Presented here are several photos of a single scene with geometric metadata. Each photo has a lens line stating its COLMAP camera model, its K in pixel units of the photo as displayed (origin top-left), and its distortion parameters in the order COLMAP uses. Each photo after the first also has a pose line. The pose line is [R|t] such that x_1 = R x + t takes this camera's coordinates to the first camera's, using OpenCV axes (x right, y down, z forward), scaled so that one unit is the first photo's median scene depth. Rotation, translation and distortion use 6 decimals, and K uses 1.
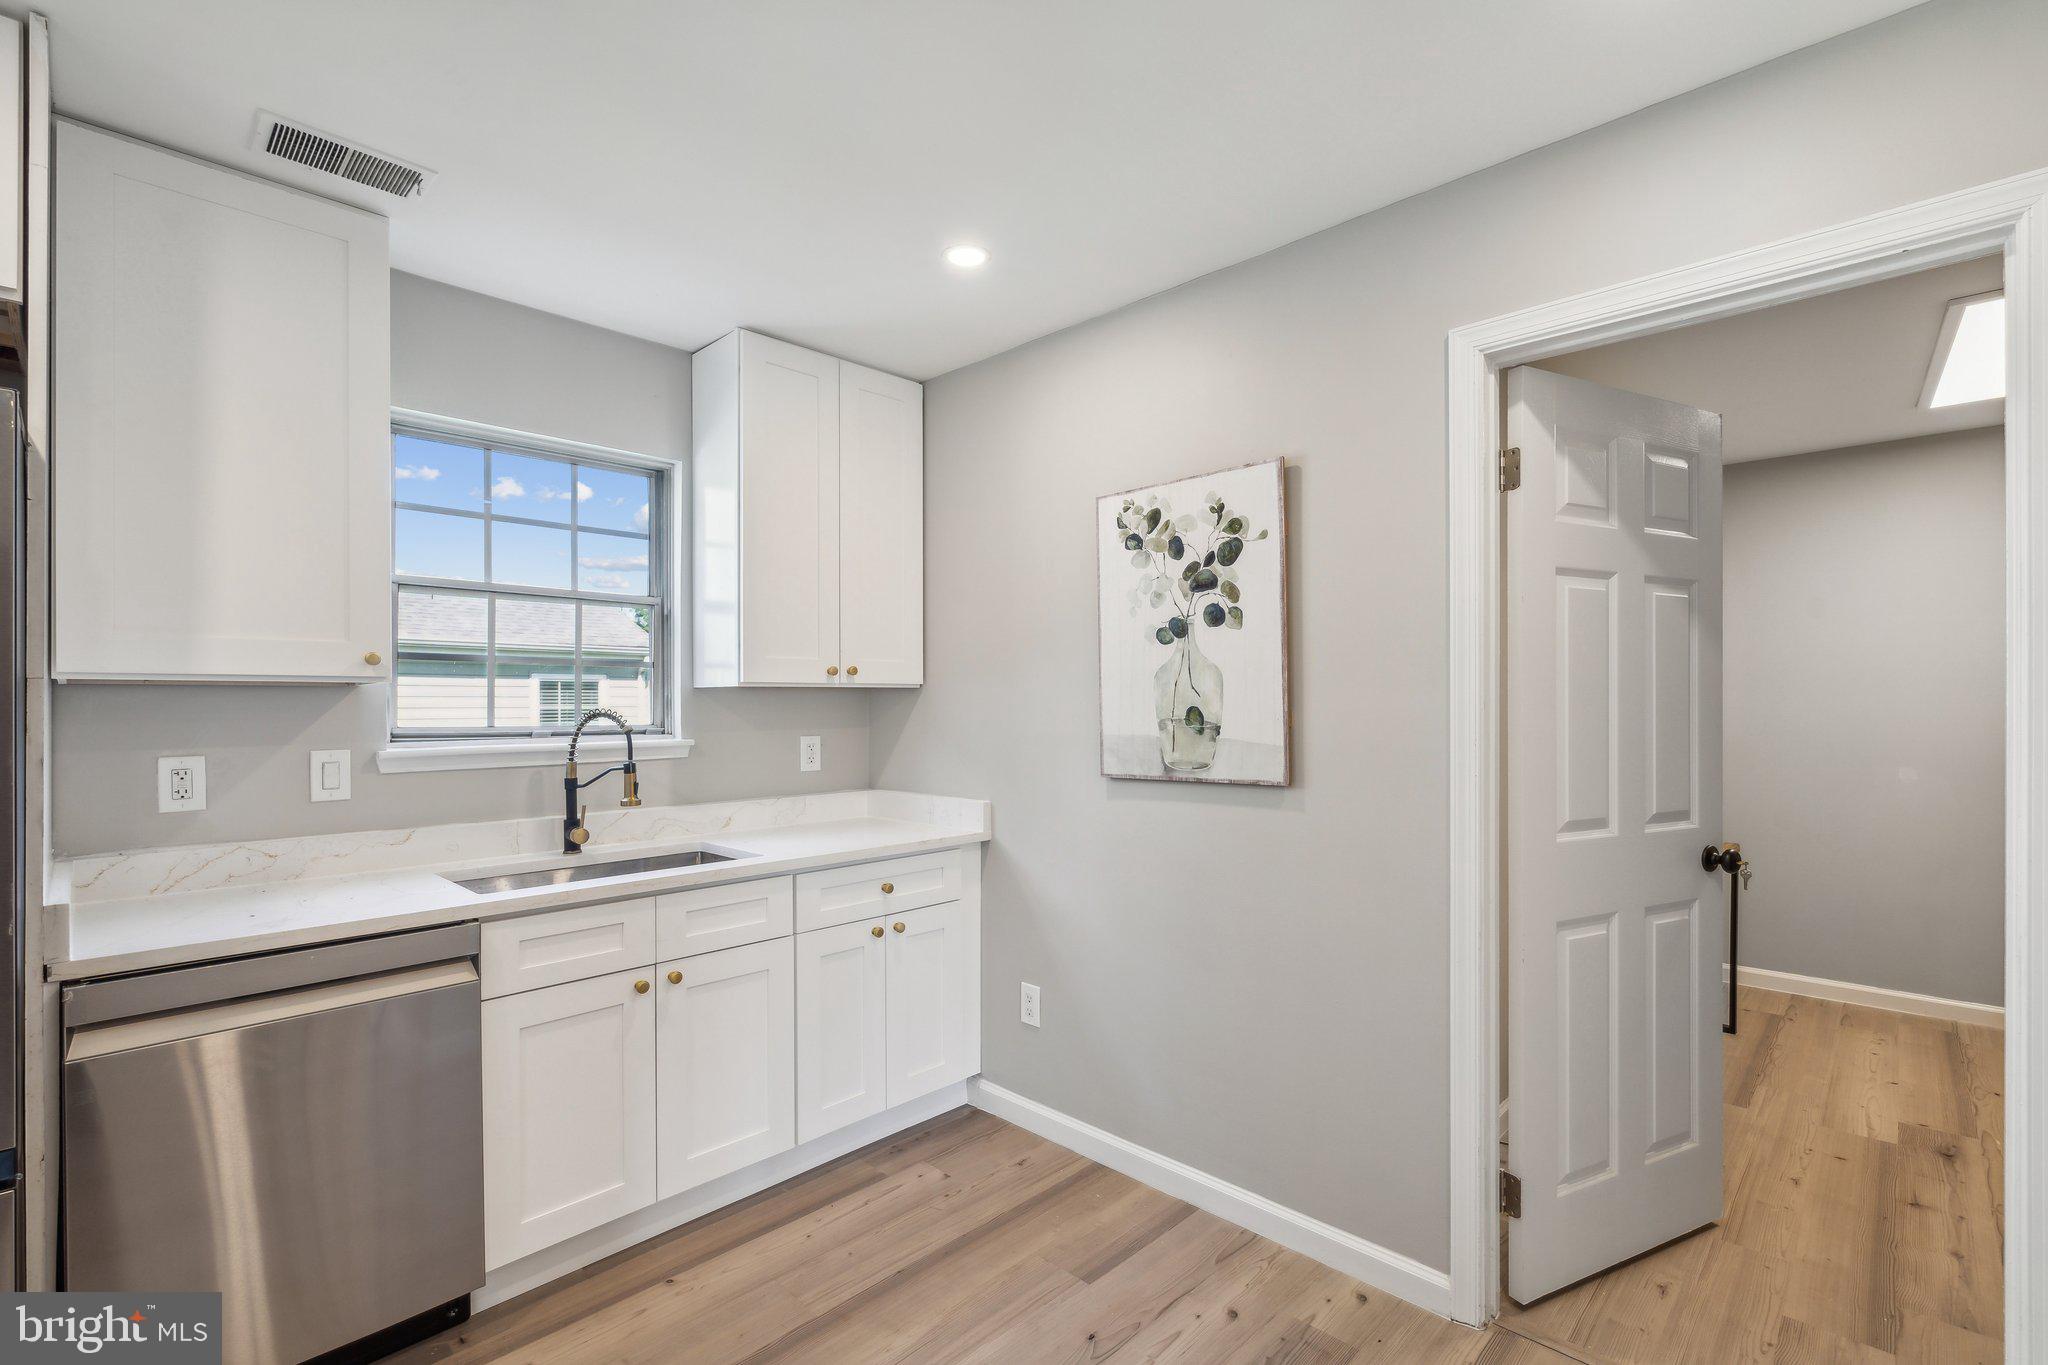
lens RADIAL K [[917.2, 0, 1029.4], [0, 917.2, 695.0], [0, 0, 1]] dist [-0.003911, 0.000197]
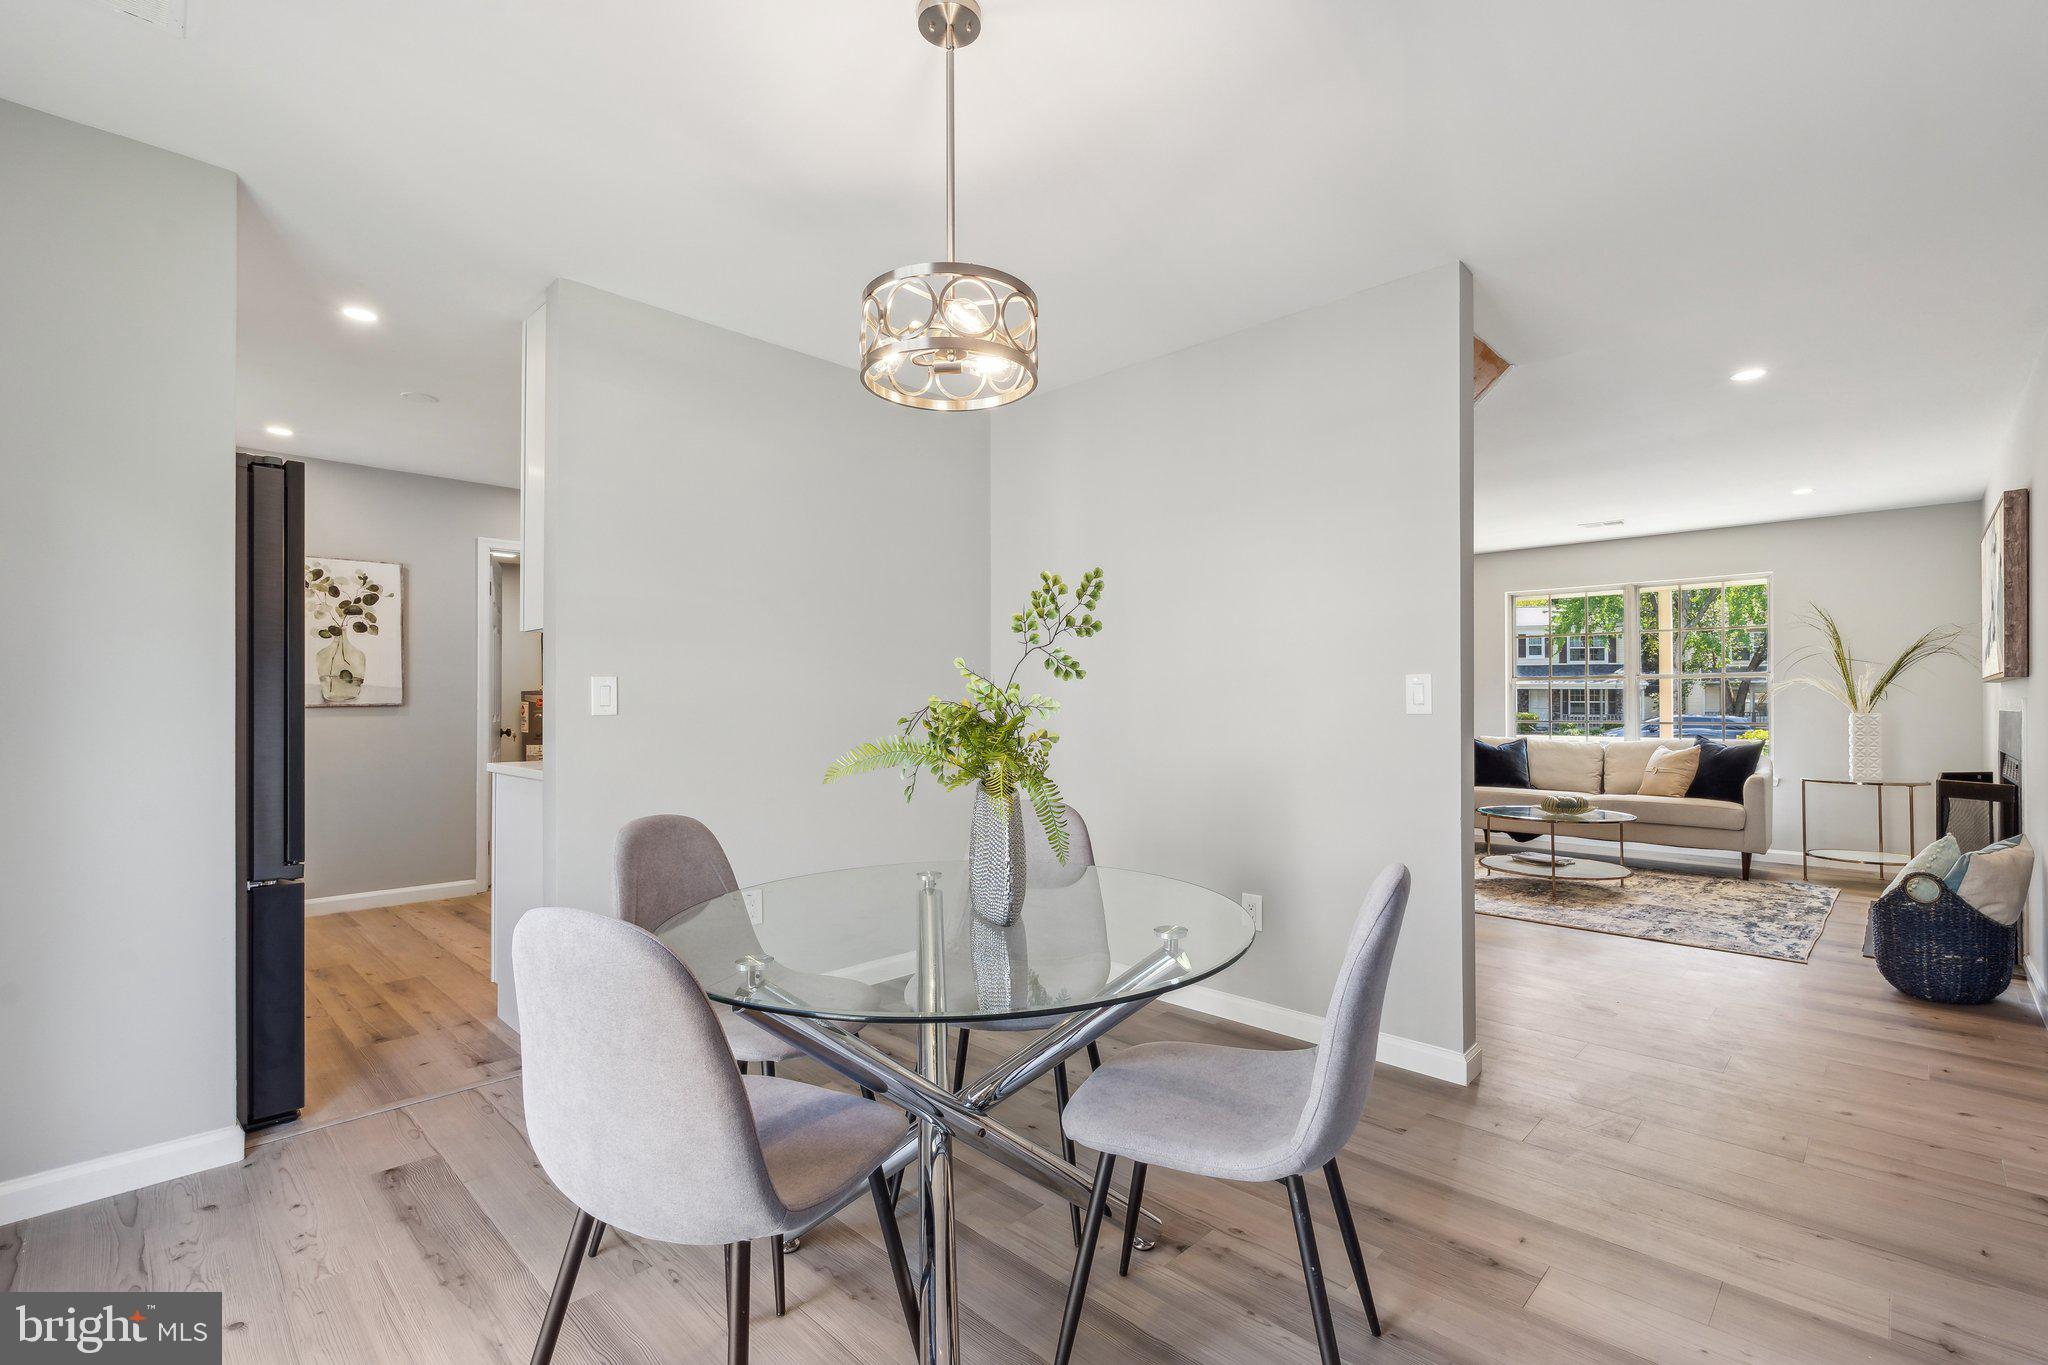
lens RADIAL K [[912.7, 0, 1032.0], [0, 912.7, 690.7], [0, 0, 1]] dist [-0.002057, 0.000220]
pose [[0.002312, 0.015027, 0.999884, -1.902898], [-0.004769, 0.999876, -0.015016, 0.084361], [-0.999986, -0.004734, 0.002383, -0.566237]]
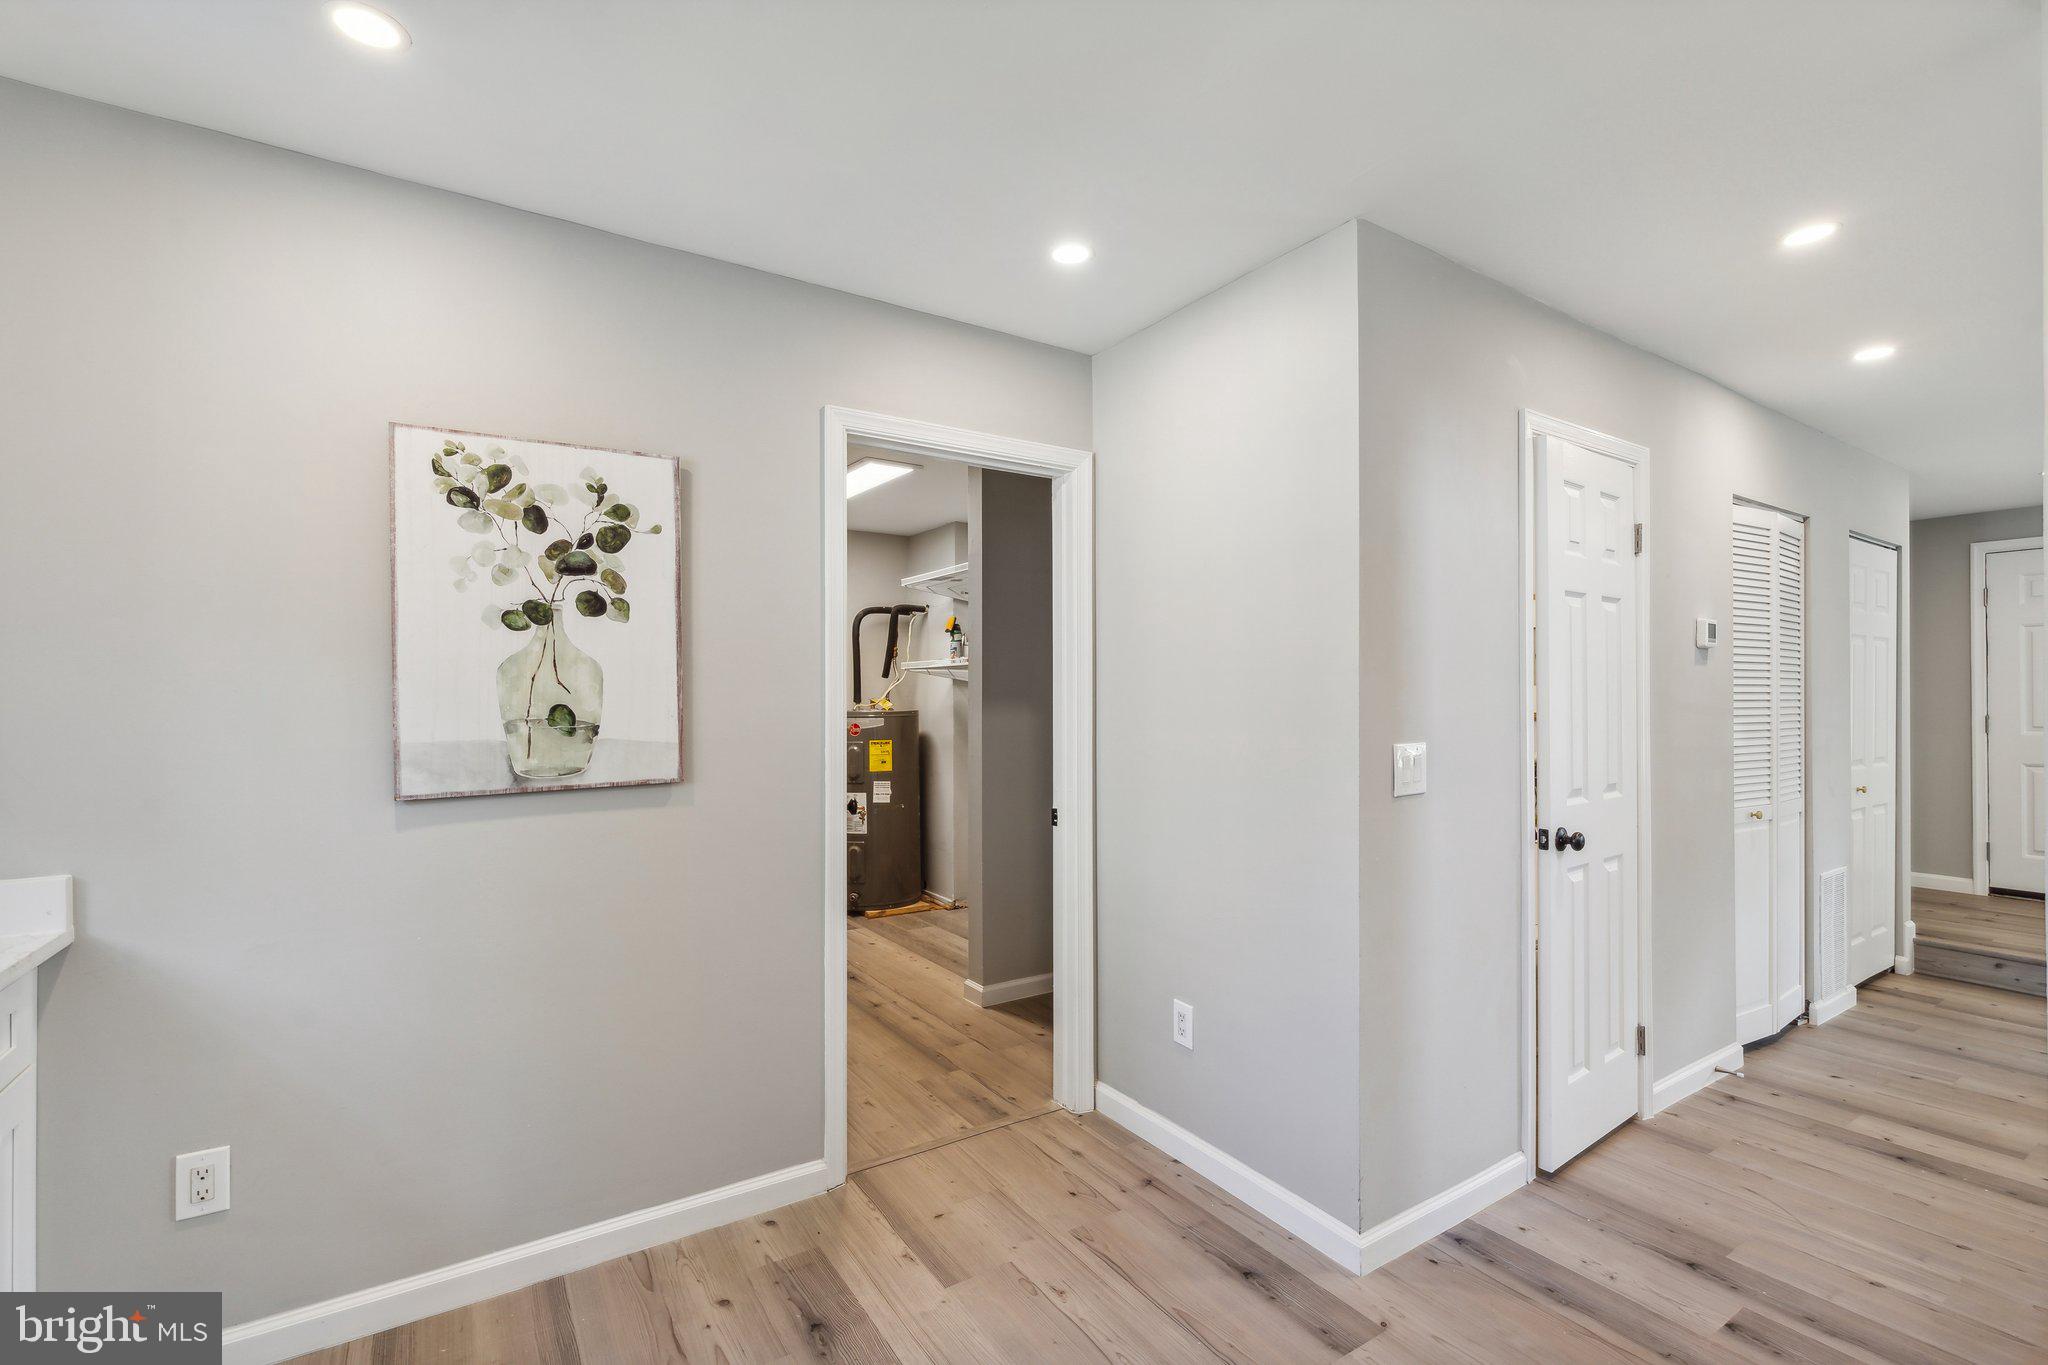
lens RADIAL K [[897.3, 0, 1033.3], [0, 897.3, 687.7], [0, 0, 1]] dist [-0.002322, -0.000360]
pose [[0.222064, 0.015527, 0.974908, -0.564940], [-0.004051, 0.999879, -0.015002, 0.007692], [-0.975024, -0.000618, 0.222100, 0.371801]]
